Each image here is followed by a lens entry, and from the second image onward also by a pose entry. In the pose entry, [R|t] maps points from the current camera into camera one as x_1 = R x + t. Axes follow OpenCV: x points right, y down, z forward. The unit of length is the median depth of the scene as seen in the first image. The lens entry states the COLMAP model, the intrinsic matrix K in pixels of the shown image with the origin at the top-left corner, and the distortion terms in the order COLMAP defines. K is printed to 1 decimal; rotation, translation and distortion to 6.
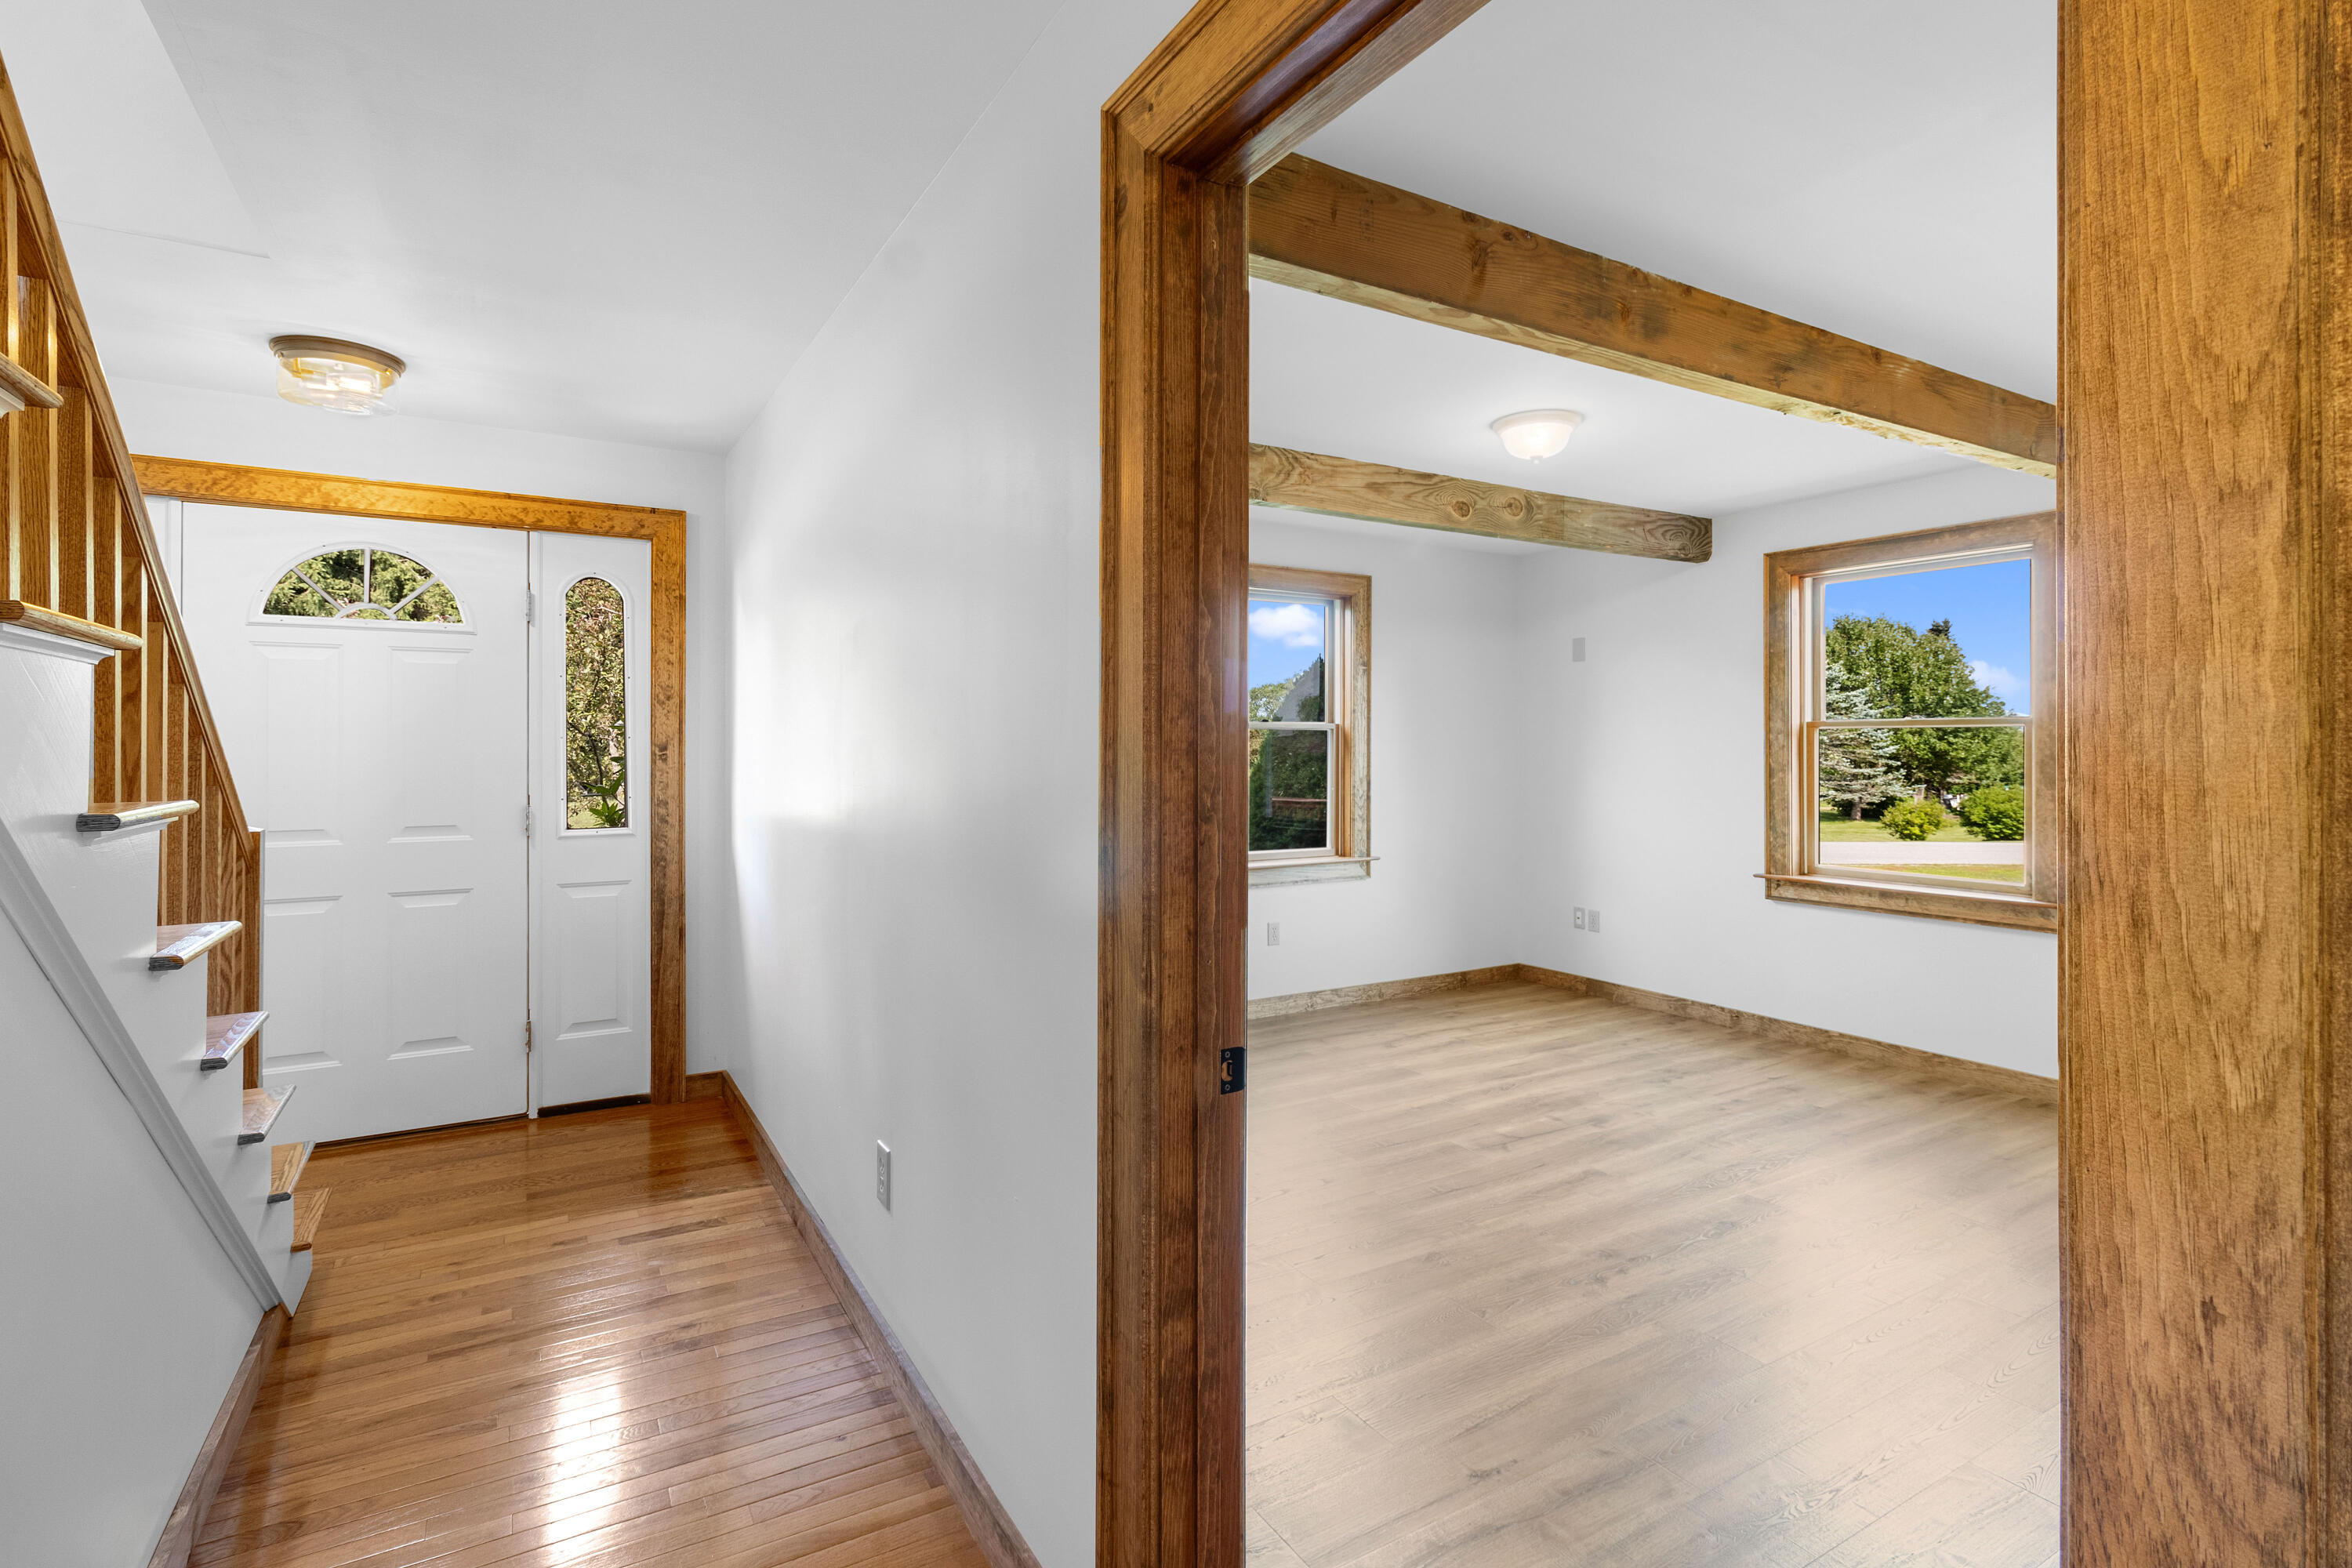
lens RADIAL K [[1115.7, 0, 1178.2], [0, 1115.7, 742.6], [0, 0, 1]] dist [0.002648, 0.001020]
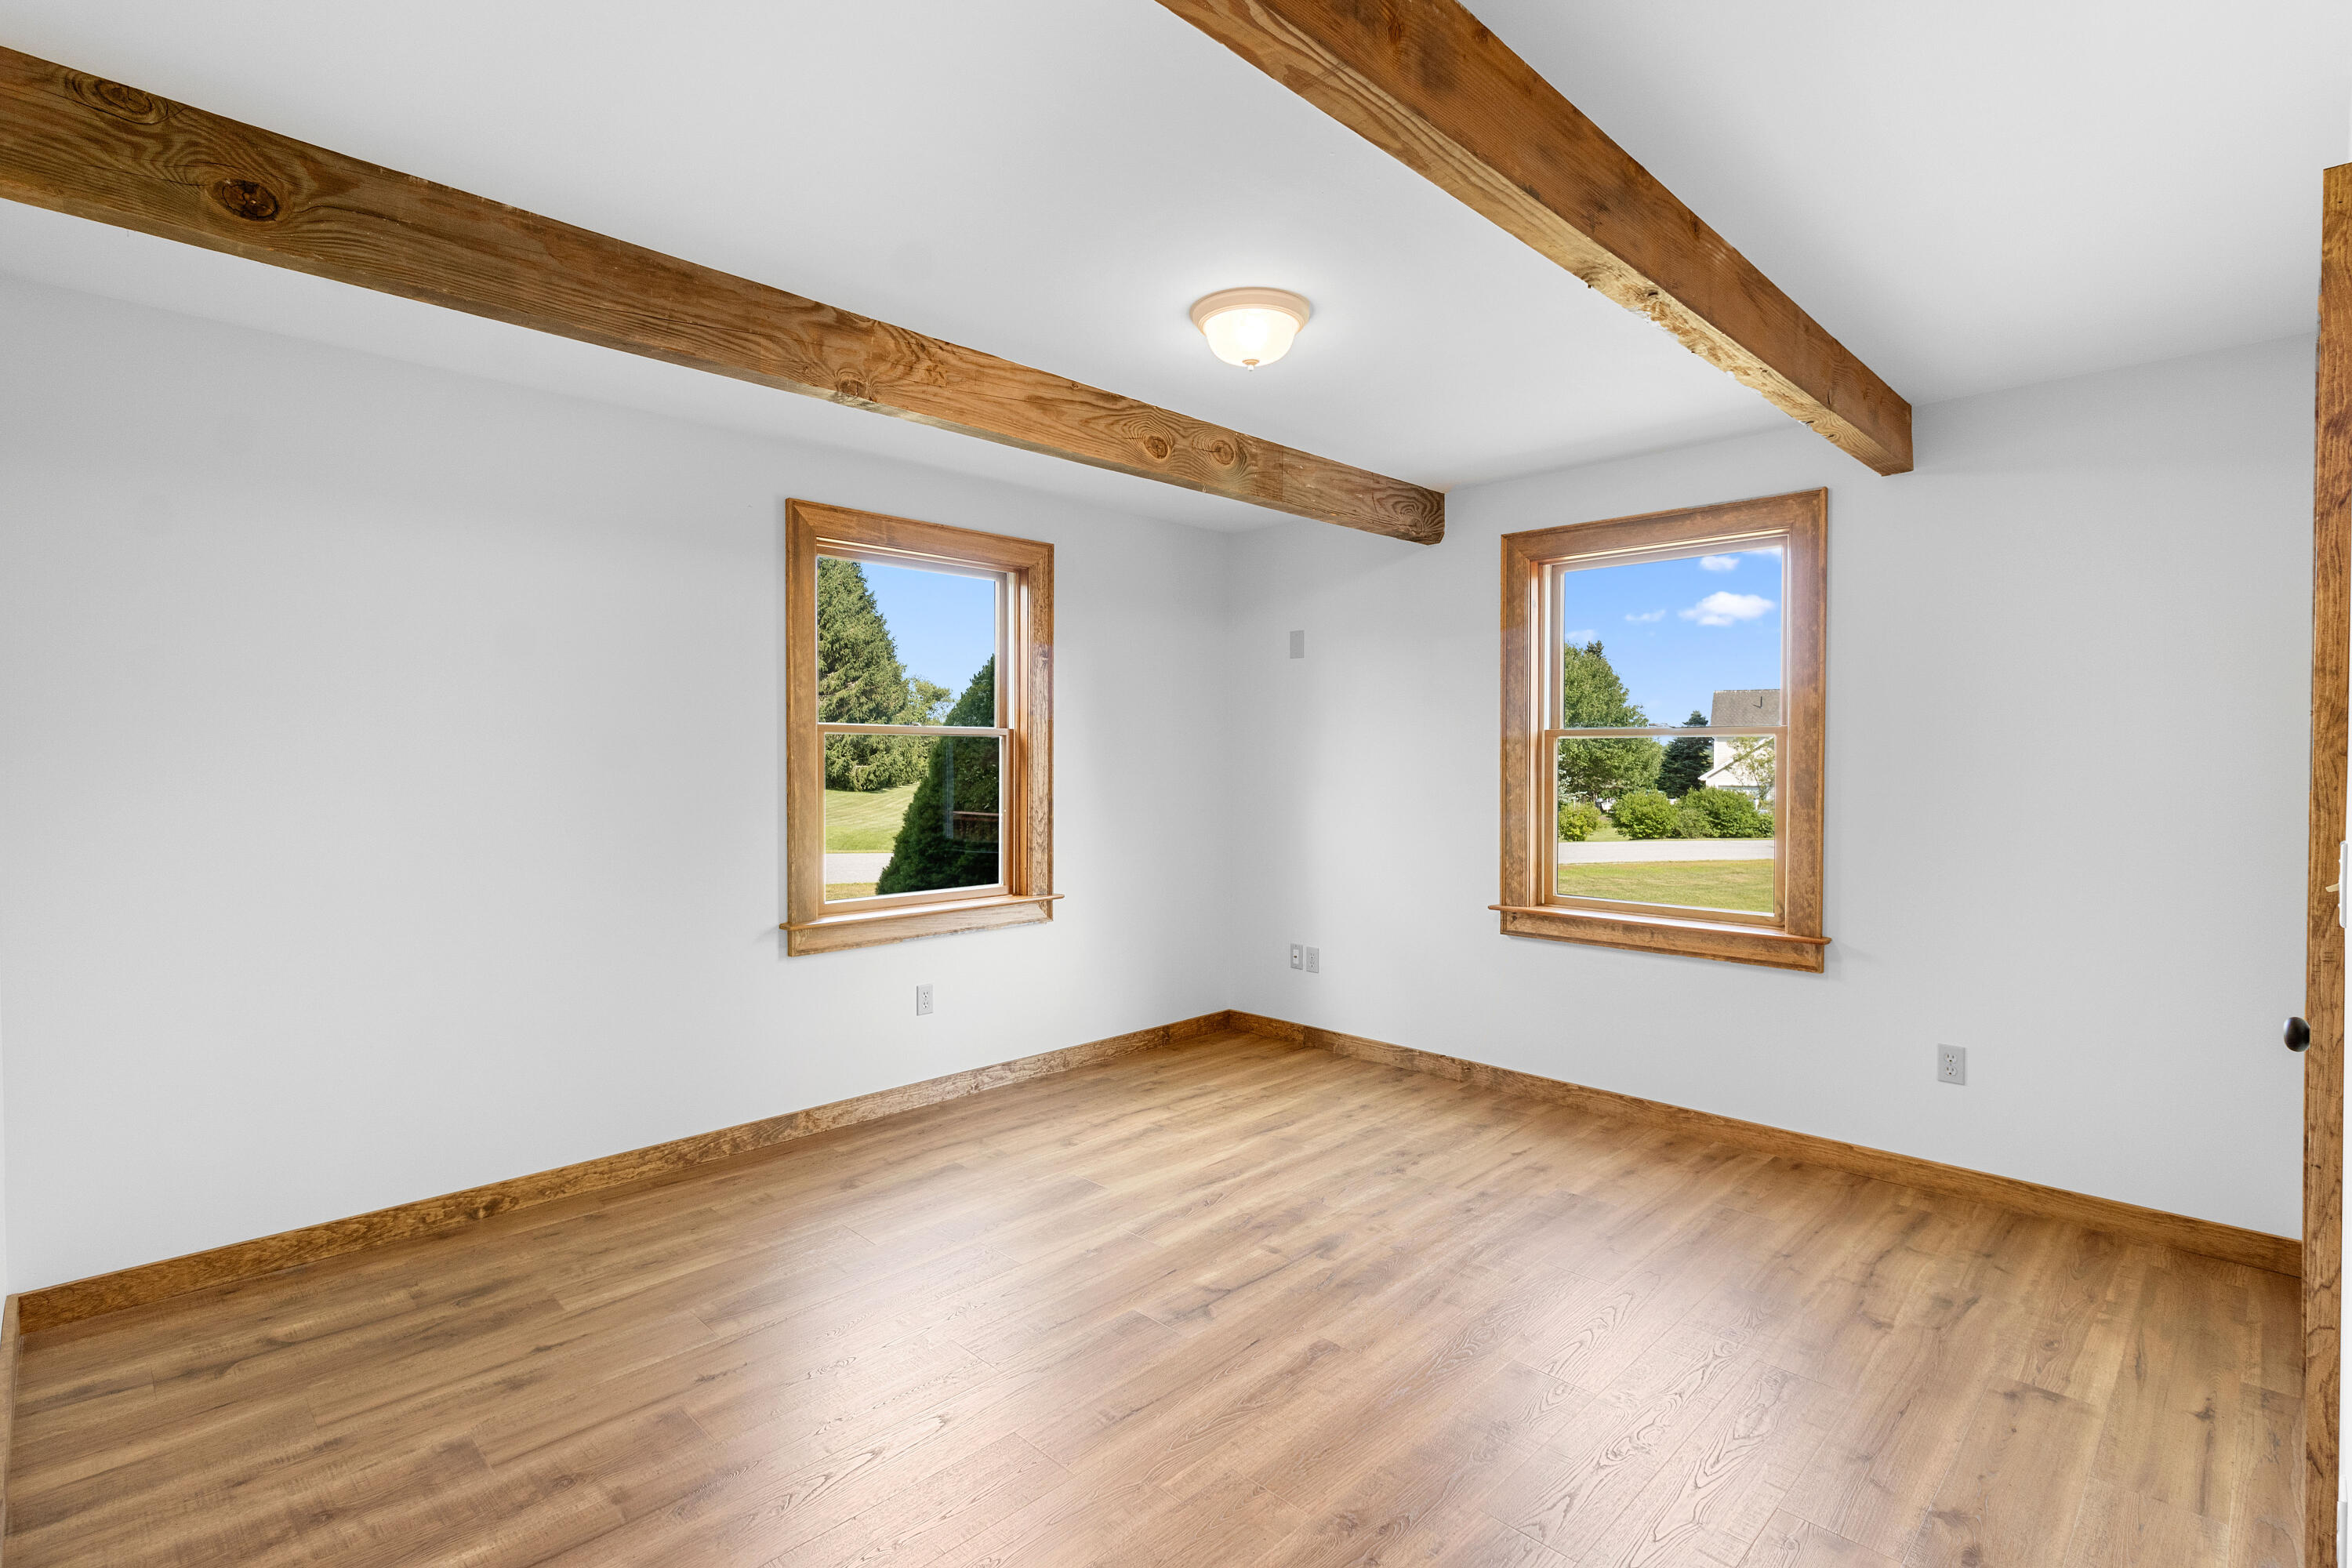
lens RADIAL K [[1132.5, 0, 1186.2], [0, 1132.5, 746.2], [0, 0, 1]] dist [-0.000347, 0.000073]
pose [[0.967670, 0.003479, 0.252198, 0.068920], [-0.002511, 0.999988, -0.004161, -0.001641], [-0.252209, 0.003393, 0.967667, 0.215673]]
